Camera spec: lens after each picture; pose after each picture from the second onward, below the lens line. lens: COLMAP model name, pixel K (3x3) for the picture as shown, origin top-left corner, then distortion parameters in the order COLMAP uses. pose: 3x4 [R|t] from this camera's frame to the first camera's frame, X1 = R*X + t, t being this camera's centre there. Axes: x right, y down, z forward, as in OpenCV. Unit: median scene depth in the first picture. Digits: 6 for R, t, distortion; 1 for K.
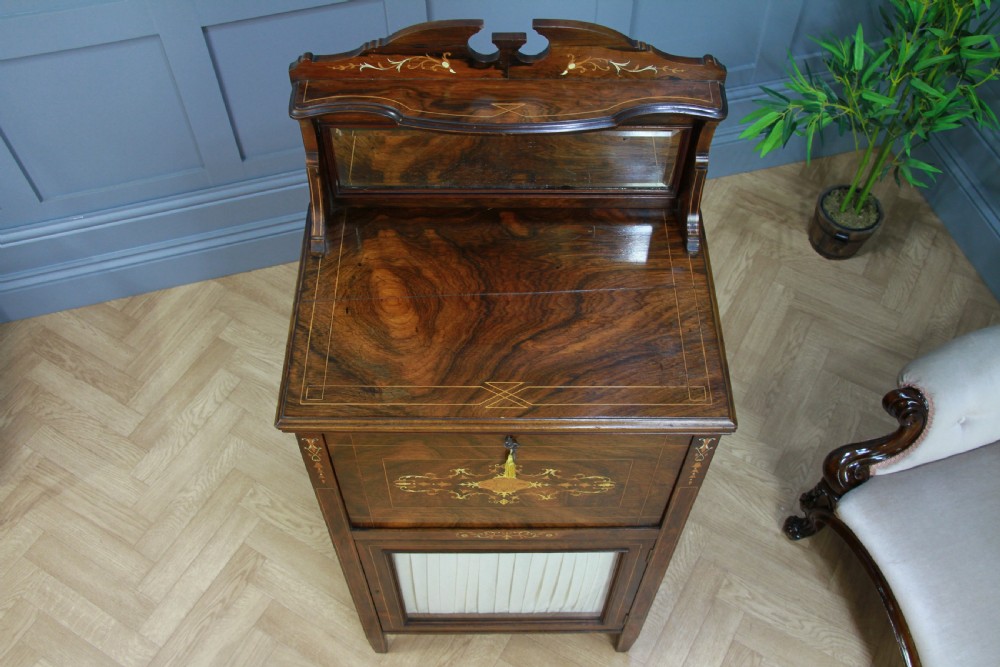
lens RADIAL K [[947.5, 0, 500.8], [0, 947.5, 335.6], [0, 0, 1]] dist [-0.115627, 0.002317]
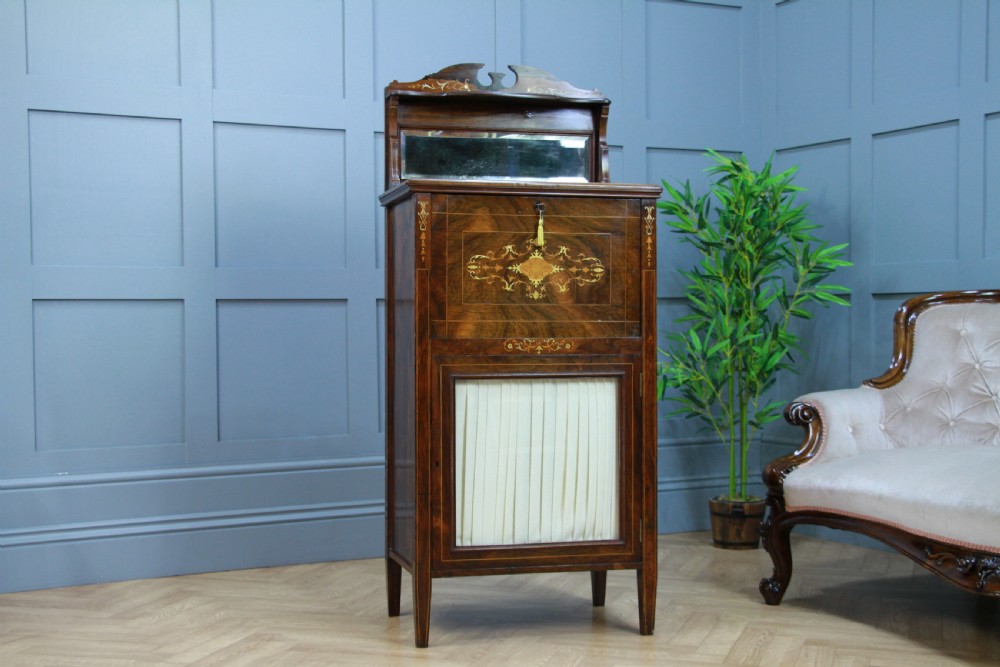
lens RADIAL K [[1397.8, 0, 500.3], [0, 1397.8, 335.2], [0, 0, 1]] dist [0.072374, 0.038400]
pose [[0.969831, -0.010198, 0.243564, -0.665949], [0.203610, 0.583308, -0.786317, 2.186905], [-0.134054, 0.812187, 0.567786, -0.226227]]
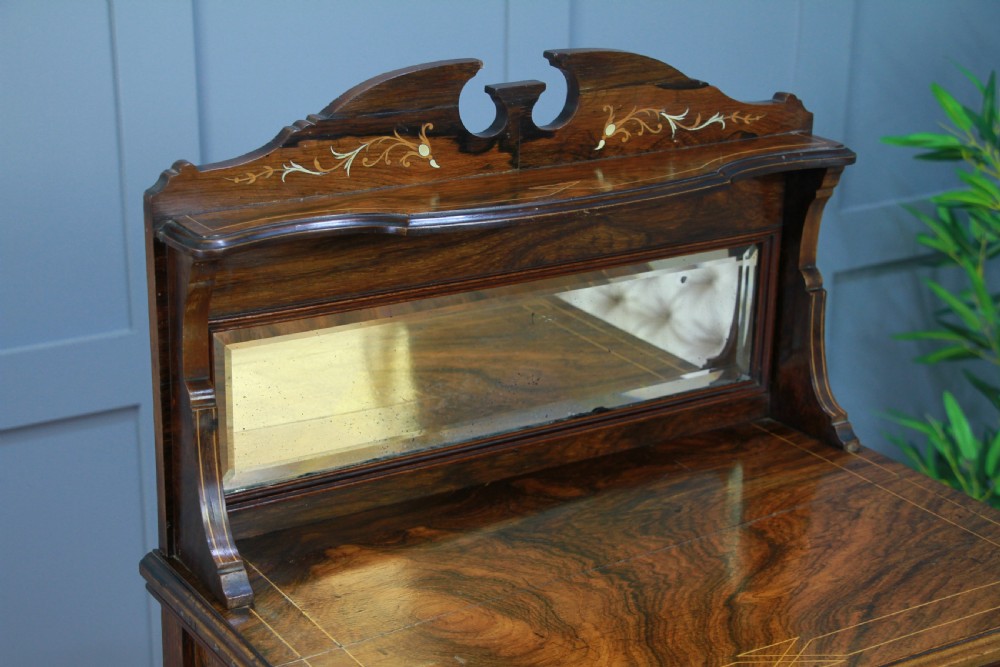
lens RADIAL K [[1805.3, 0, 500.8], [0, 1805.3, 345.2], [0, 0, 1]] dist [0.161518, 0.269603]
pose [[0.847745, -0.165968, 0.503769, -0.547819], [0.426398, 0.778133, -0.461187, 0.296329], [-0.315457, 0.605775, 0.730427, 0.260853]]
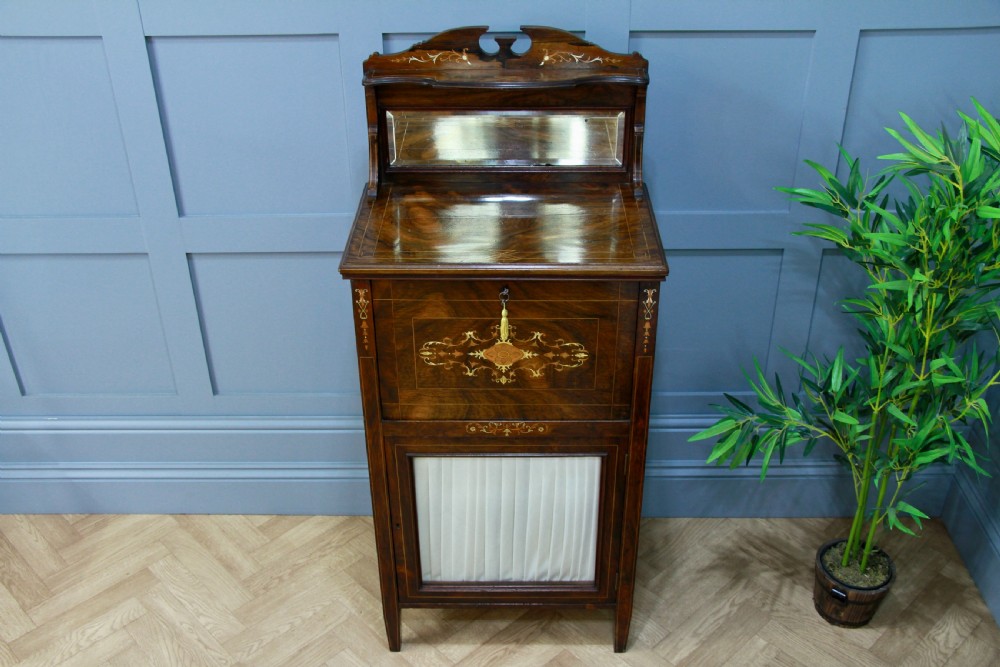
lens RADIAL K [[1025.8, 0, 497.4], [0, 1025.8, 335.1], [0, 0, 1]] dist [-0.086927, 0.015493]
pose [[0.999671, -0.003679, -0.025404, 0.034316], [-0.006441, 0.922053, -0.387009, 0.742033], [0.024847, 0.387045, 0.921726, -0.350960]]
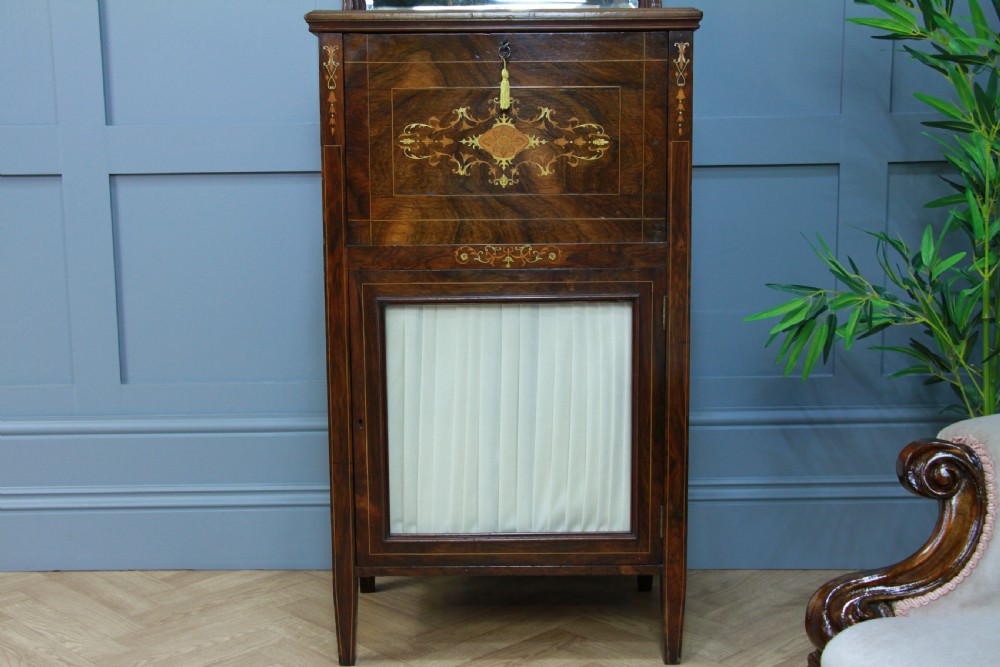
lens RADIAL K [[1246.9, 0, 476.2], [0, 1246.9, 346.0], [0, 0, 1]] dist [-0.031564, 0.205918]
pose [[0.999745, -0.015347, -0.016537, -0.007875], [-0.001380, 0.689996, -0.723812, 1.429800], [0.022519, 0.723651, 0.689799, 0.224203]]
